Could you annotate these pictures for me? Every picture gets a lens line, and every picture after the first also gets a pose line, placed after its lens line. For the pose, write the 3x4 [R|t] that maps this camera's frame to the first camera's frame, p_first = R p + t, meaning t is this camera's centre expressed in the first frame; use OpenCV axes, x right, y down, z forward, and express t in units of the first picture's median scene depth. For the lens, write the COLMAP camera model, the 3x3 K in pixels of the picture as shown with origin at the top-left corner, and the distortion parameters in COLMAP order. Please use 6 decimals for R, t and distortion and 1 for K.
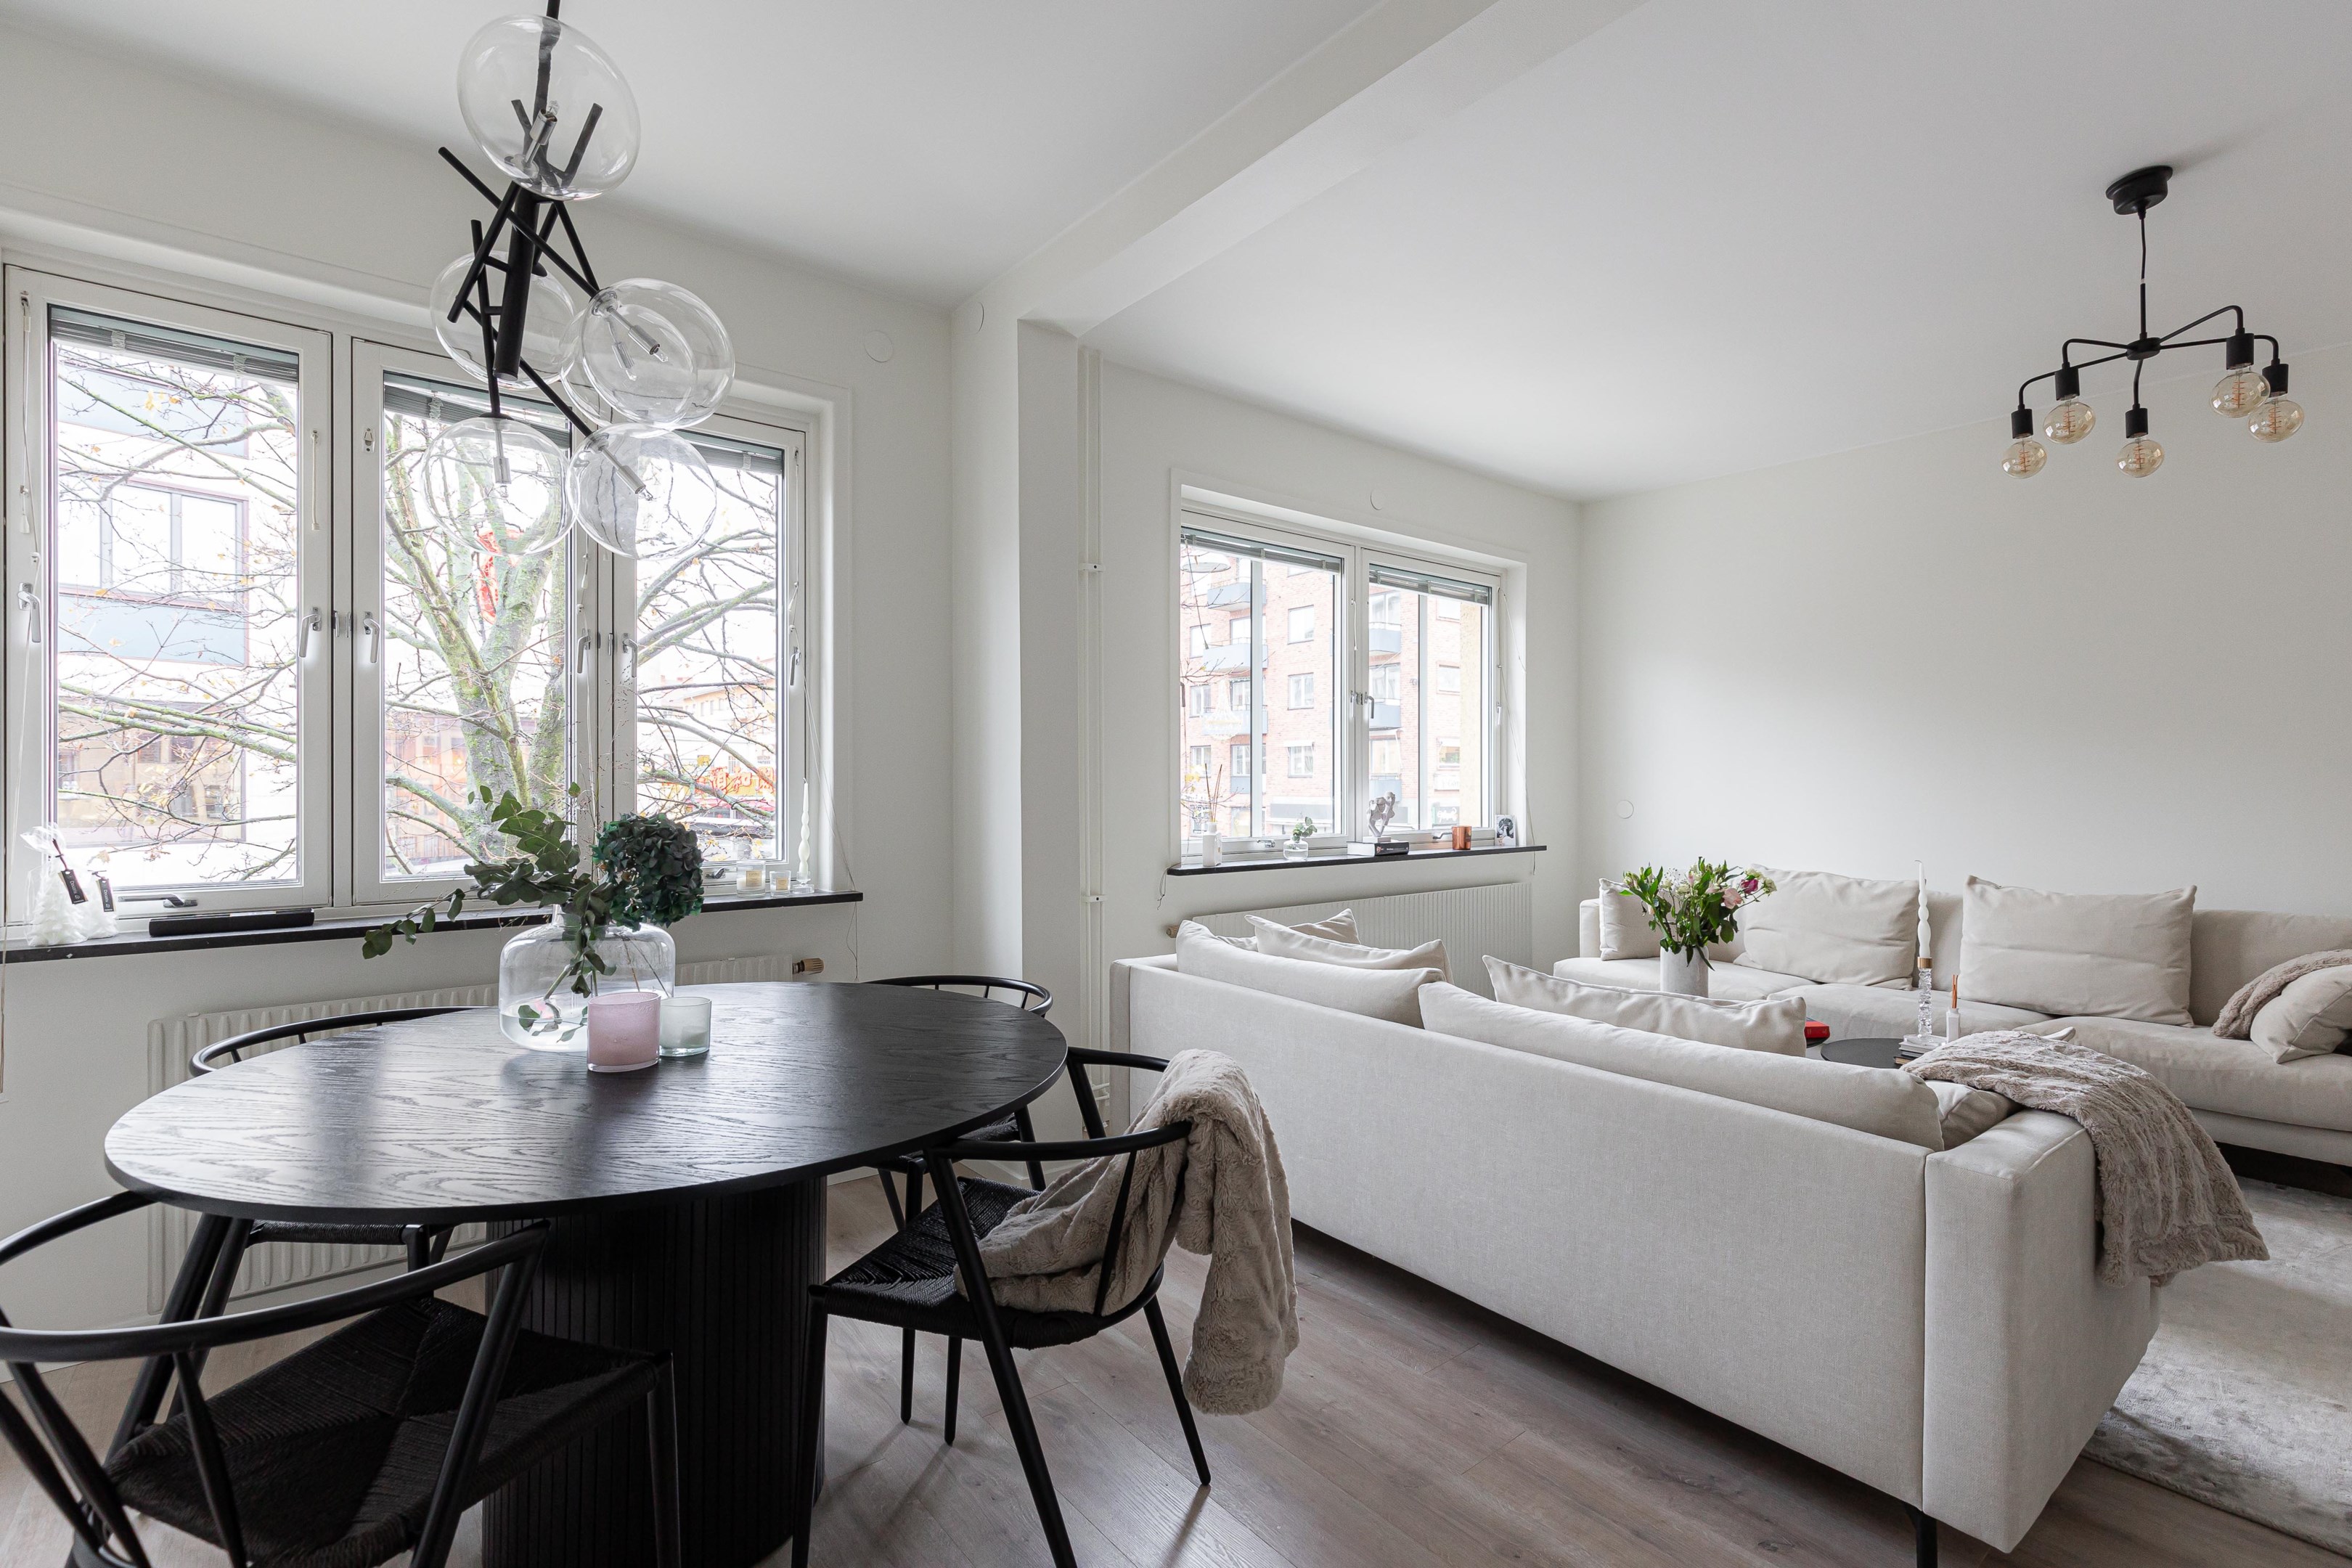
lens RADIAL K [[1058.7, 0, 1170.2], [0, 1058.7, 785.7], [0, 0, 1]] dist [0.002473, -0.000012]
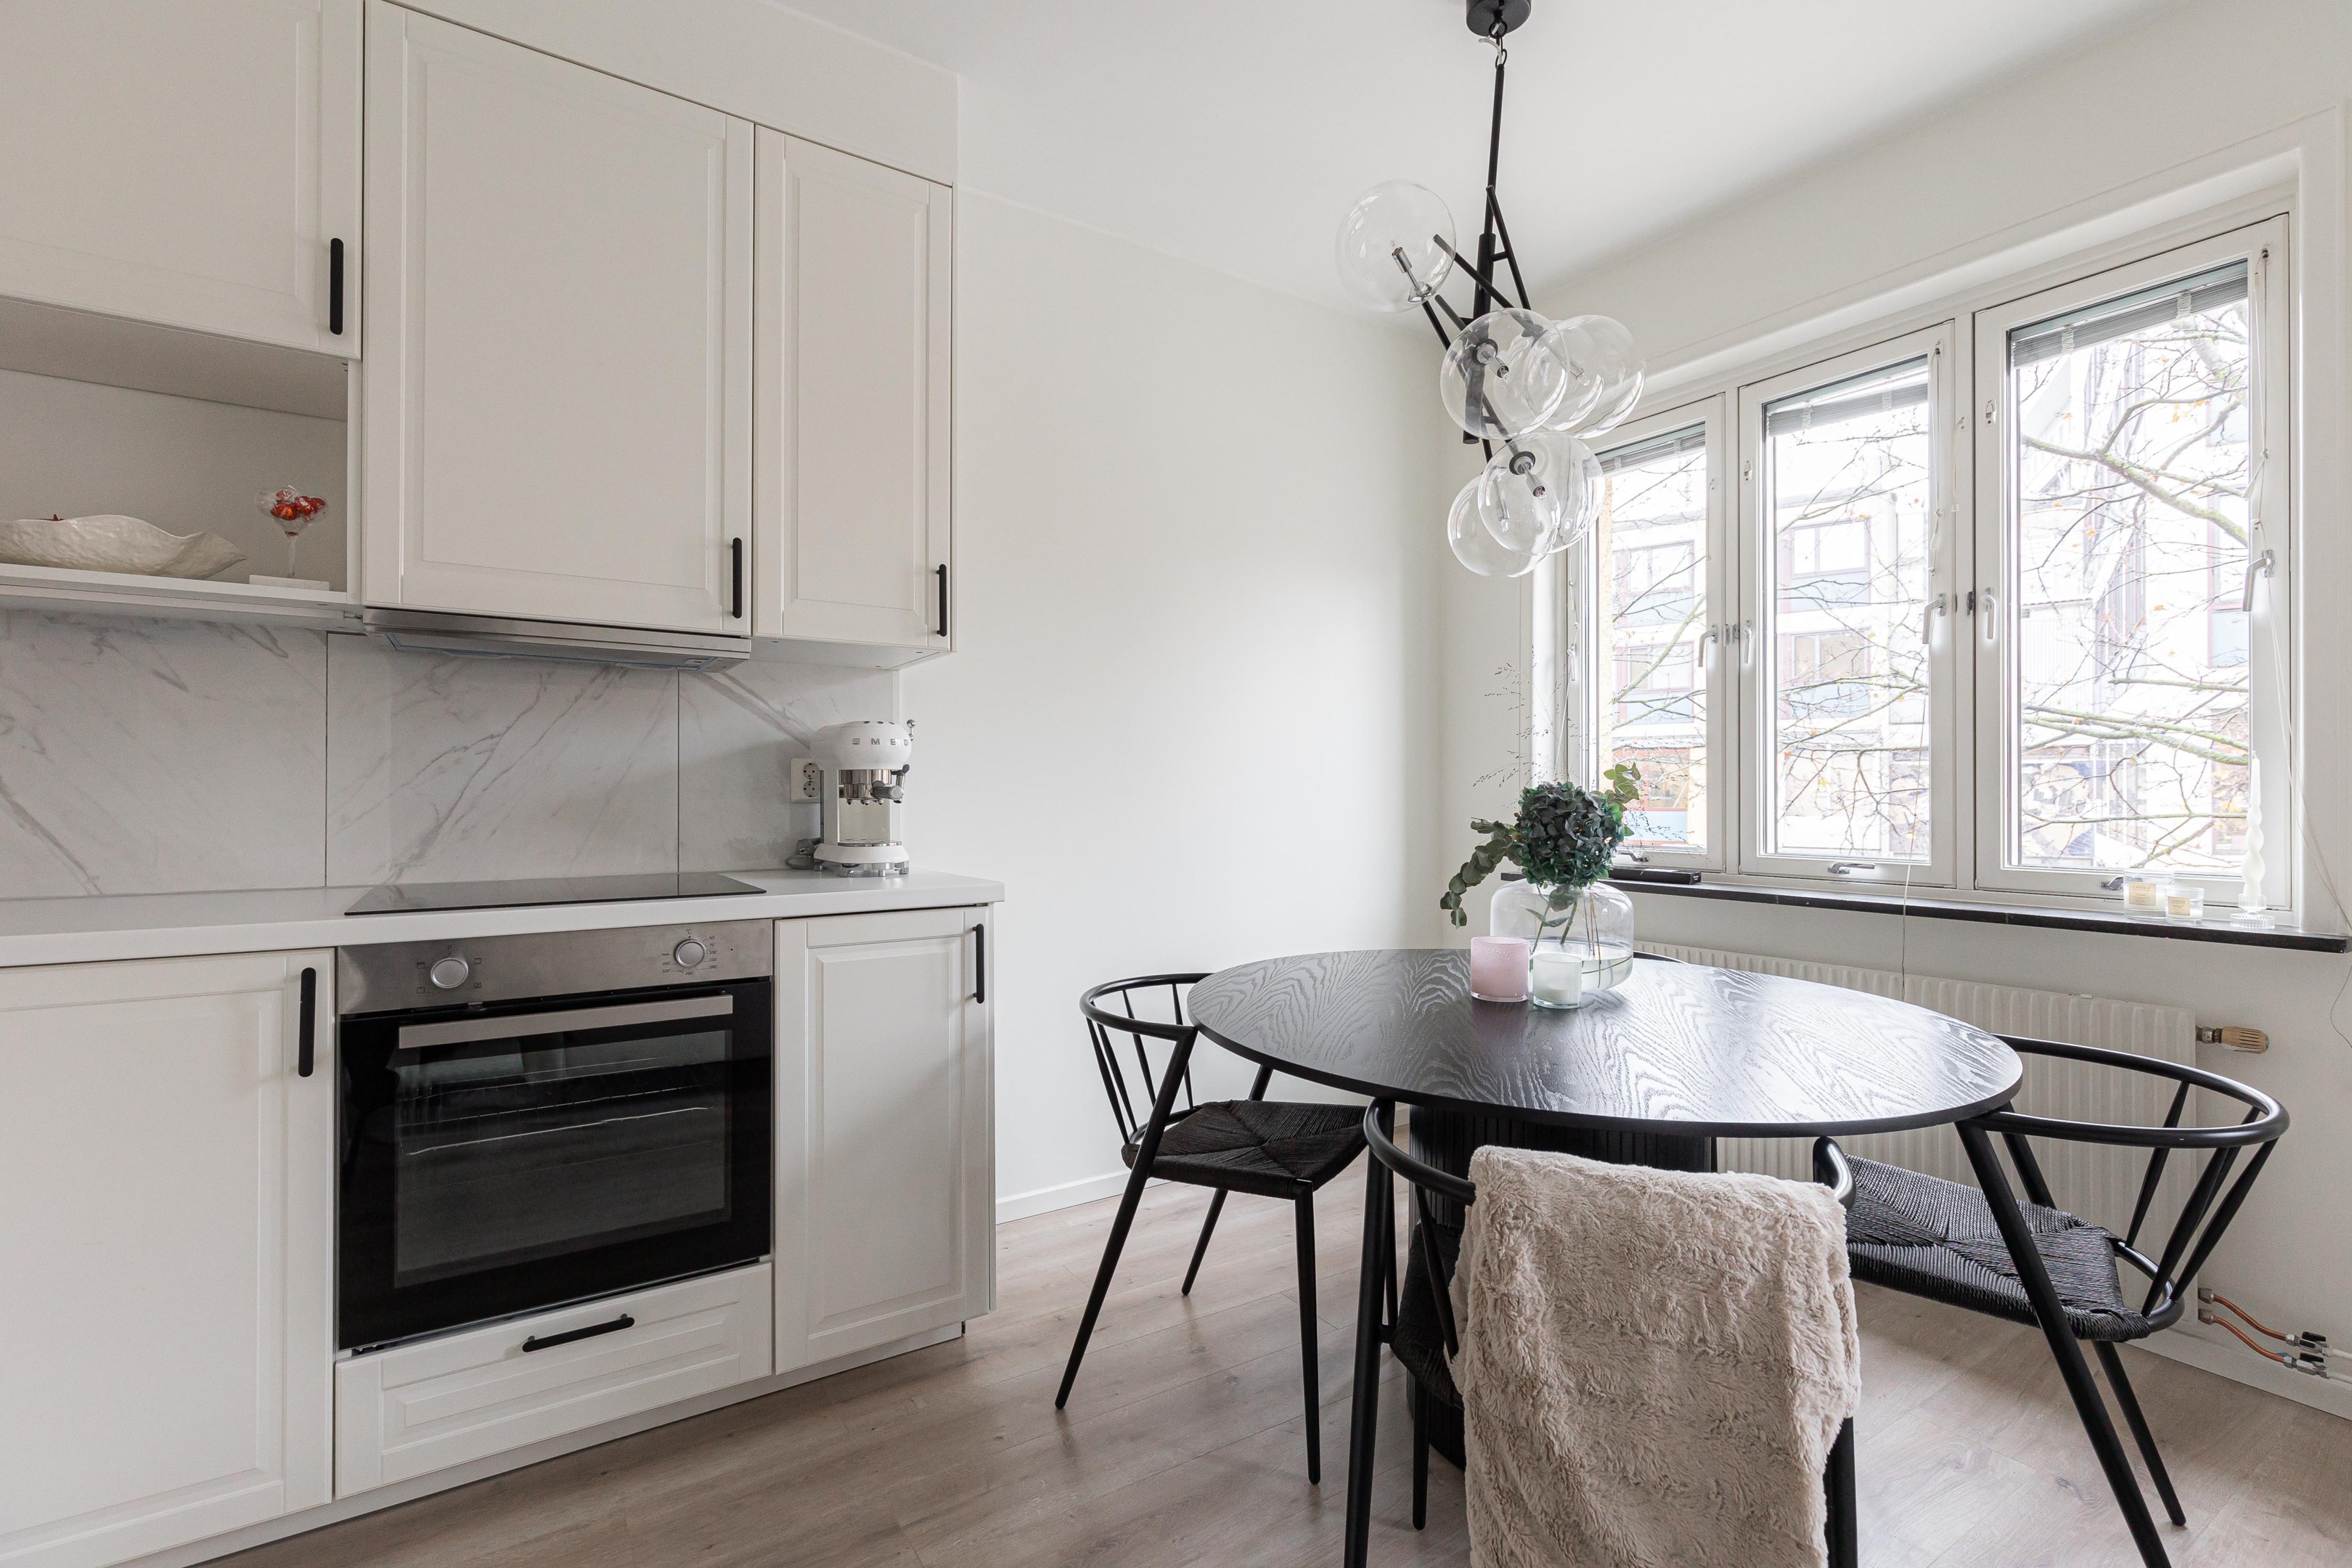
lens RADIAL K [[1066.3, 0, 1187.7], [0, 1066.3, 787.6], [0, 0, 1]] dist [0.005462, -0.000202]
pose [[-0.083343, -0.006521, -0.996500, 0.375324], [-0.004007, 0.999973, -0.006209, 0.022774], [0.996513, 0.003476, -0.083367, 0.414735]]
